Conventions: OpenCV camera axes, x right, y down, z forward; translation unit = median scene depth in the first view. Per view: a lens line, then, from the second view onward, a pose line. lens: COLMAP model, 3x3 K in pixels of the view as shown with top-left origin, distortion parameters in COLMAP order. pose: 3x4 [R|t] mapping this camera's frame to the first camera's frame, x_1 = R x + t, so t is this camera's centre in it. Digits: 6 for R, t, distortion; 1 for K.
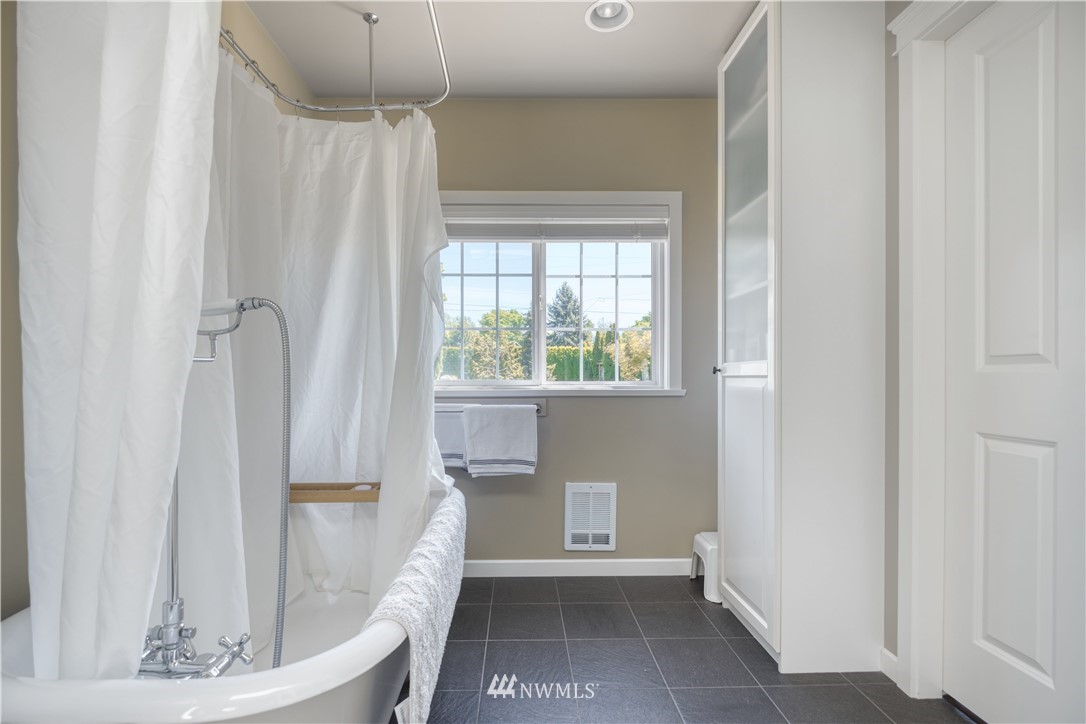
lens RADIAL K [[480.3, 0, 513.1], [0, 480.3, 375.8], [0, 0, 1]] dist [0.000760, -0.000494]
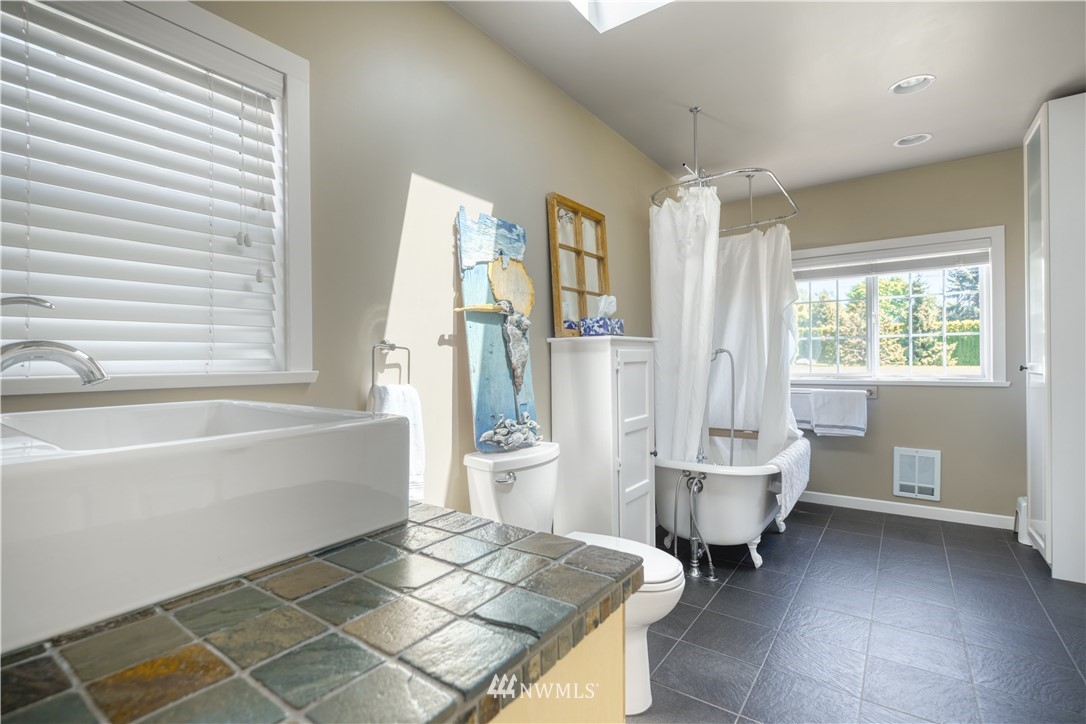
lens RADIAL K [[495.4, 0, 535.0], [0, 495.4, 364.0], [0, 0, 1]] dist [-0.012023, -0.001049]
pose [[0.803437, -0.004118, -0.595375, 0.131440], [0.010509, 0.999918, 0.007266, -0.043034], [0.595297, -0.012095, 0.803415, -0.821942]]
